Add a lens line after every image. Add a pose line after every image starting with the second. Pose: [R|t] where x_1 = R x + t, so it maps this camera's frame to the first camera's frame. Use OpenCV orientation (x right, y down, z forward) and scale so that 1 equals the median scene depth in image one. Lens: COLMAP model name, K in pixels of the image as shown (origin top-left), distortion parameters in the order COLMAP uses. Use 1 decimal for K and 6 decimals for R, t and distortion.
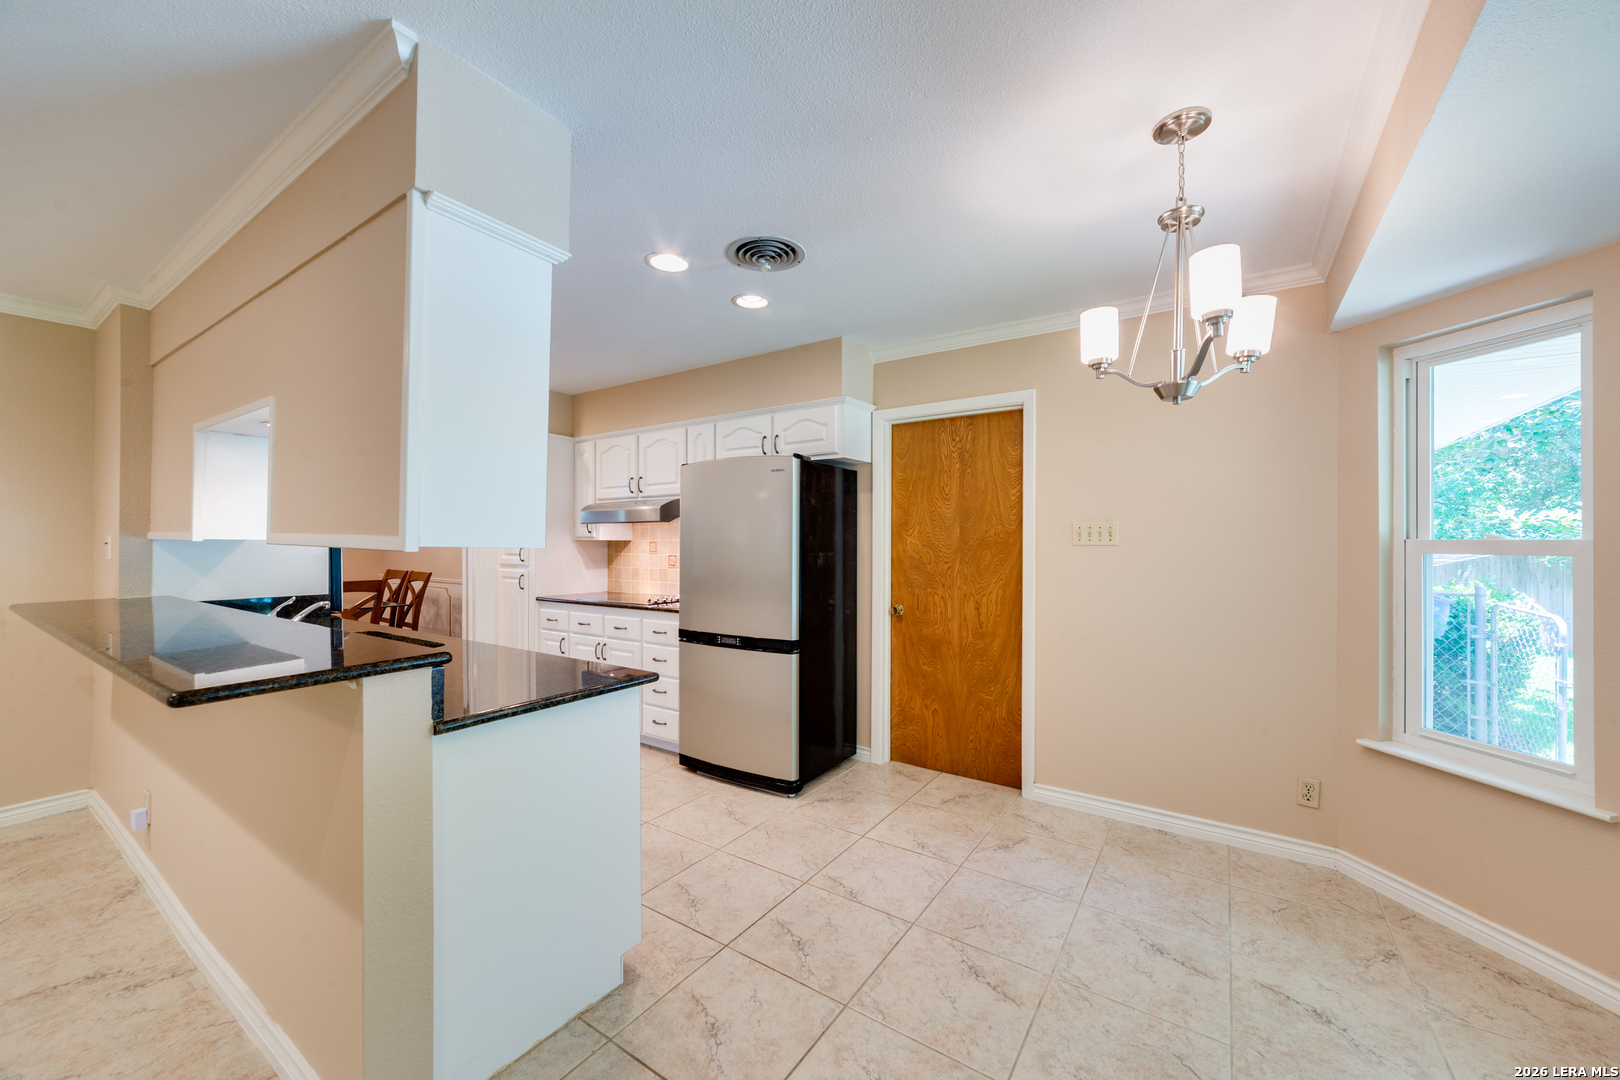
lens RADIAL K [[621.6, 0, 812.9], [0, 621.6, 538.7], [0, 0, 1]] dist [-0.019593, 0.008251]
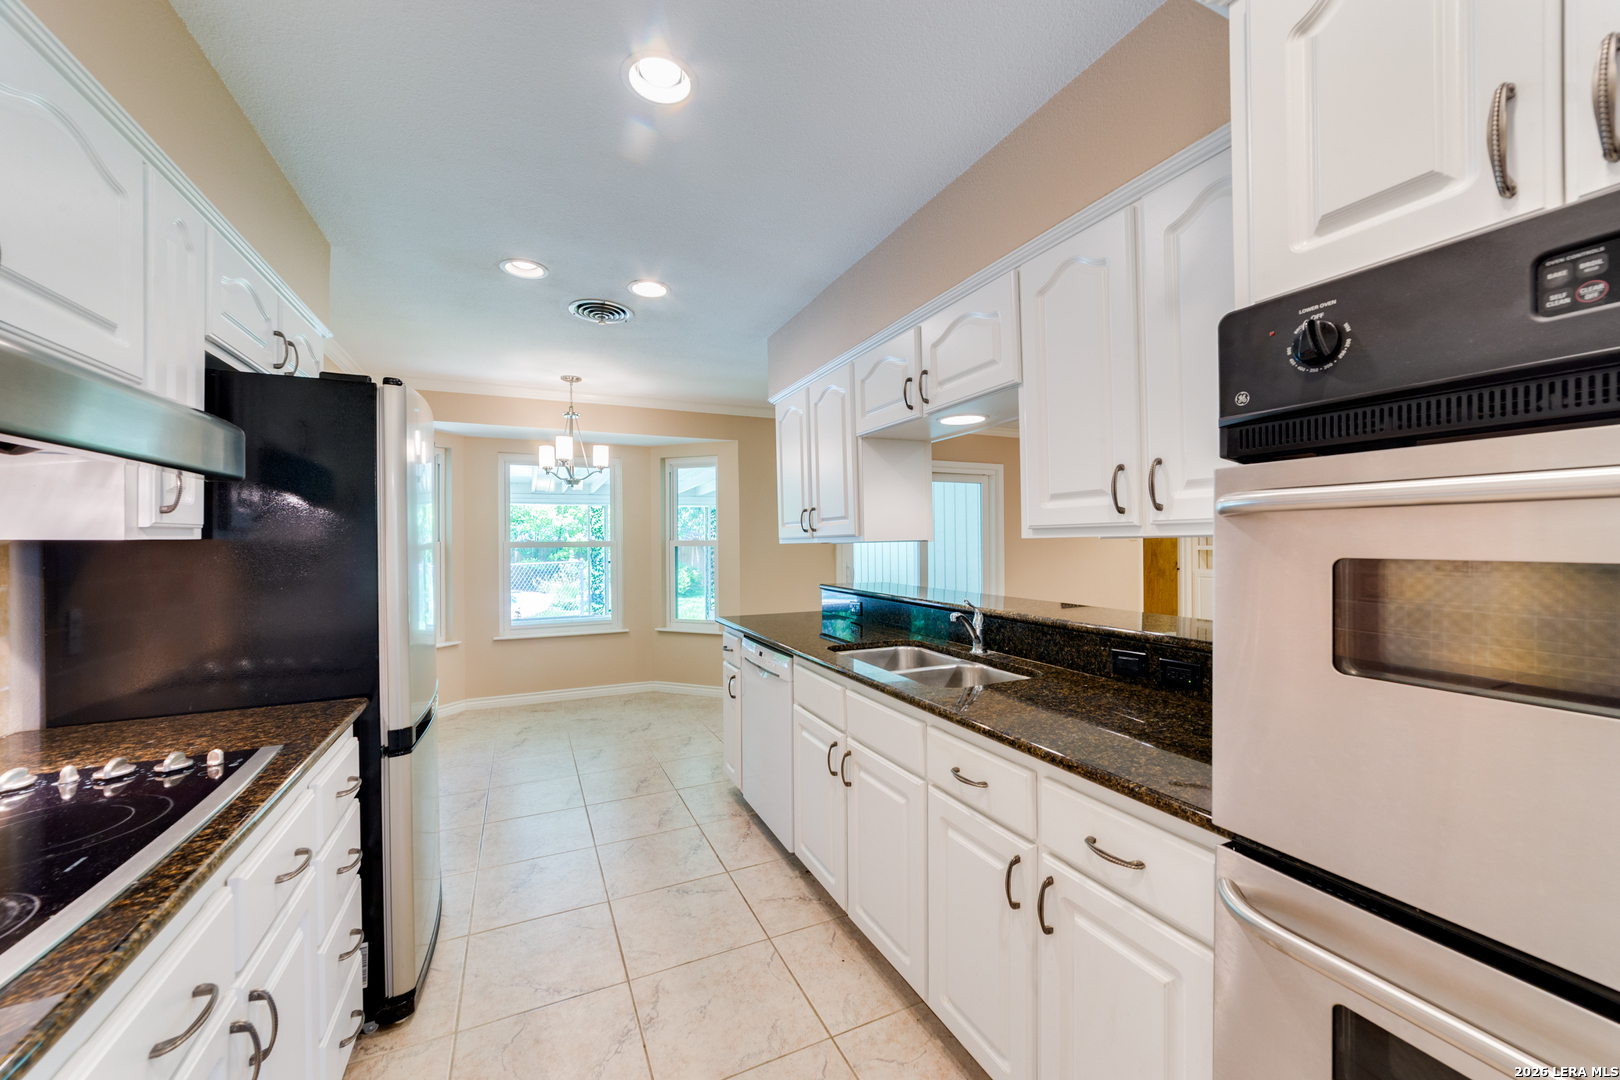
lens RADIAL K [[621.6, 0, 812.9], [0, 621.6, 538.7], [0, 0, 1]] dist [-0.019593, 0.008251]
pose [[-0.858565, 0.007334, 0.512653, -0.787513], [0.006546, 0.999973, -0.003342, 0.005677], [-0.512664, 0.000487, -0.858589, 1.354770]]
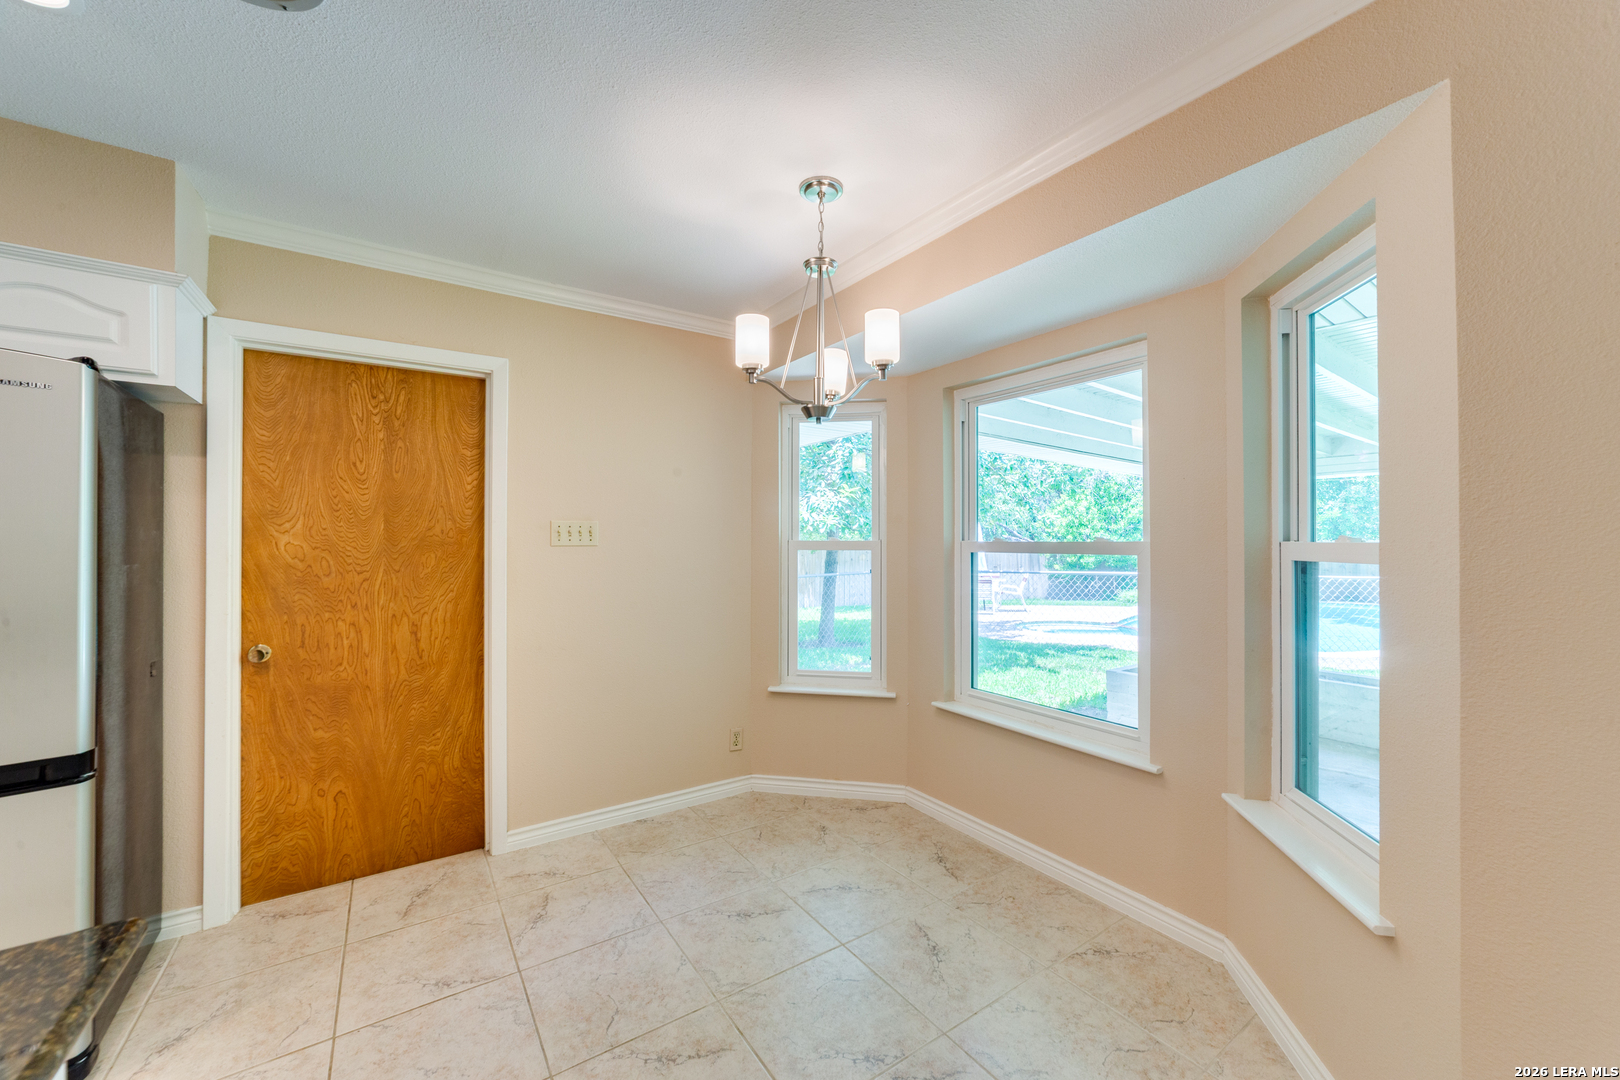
lens RADIAL K [[624.5, 0, 814.6], [0, 624.5, 535.4], [0, 0, 1]] dist [-0.018335, 0.008711]
pose [[0.359675, 0.006541, 0.933055, -0.261690], [-0.004787, 0.999975, -0.005165, -0.001423], [-0.933066, -0.002609, 0.359697, 0.298605]]
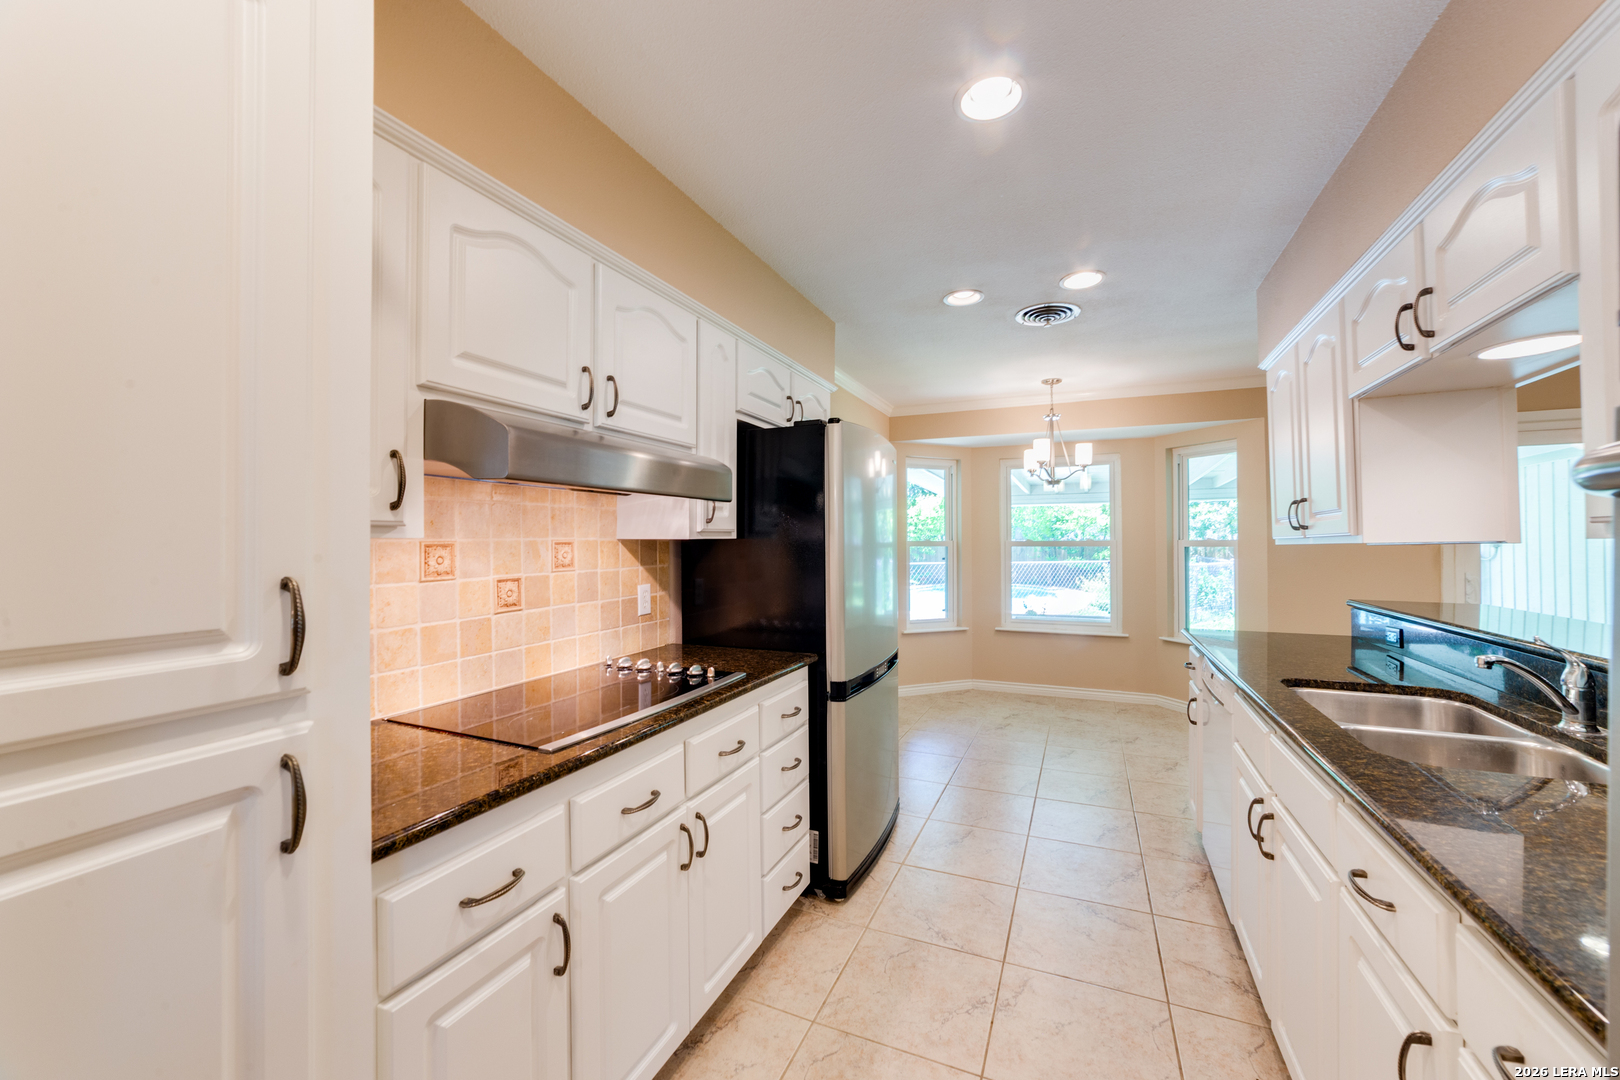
lens RADIAL K [[621.6, 0, 812.9], [0, 621.6, 538.7], [0, 0, 1]] dist [-0.019593, 0.008251]
pose [[-0.181362, 0.005349, 0.983402, -0.897242], [0.001405, 0.999986, -0.005180, 0.005643], [-0.983415, 0.000442, -0.181367, 1.244892]]
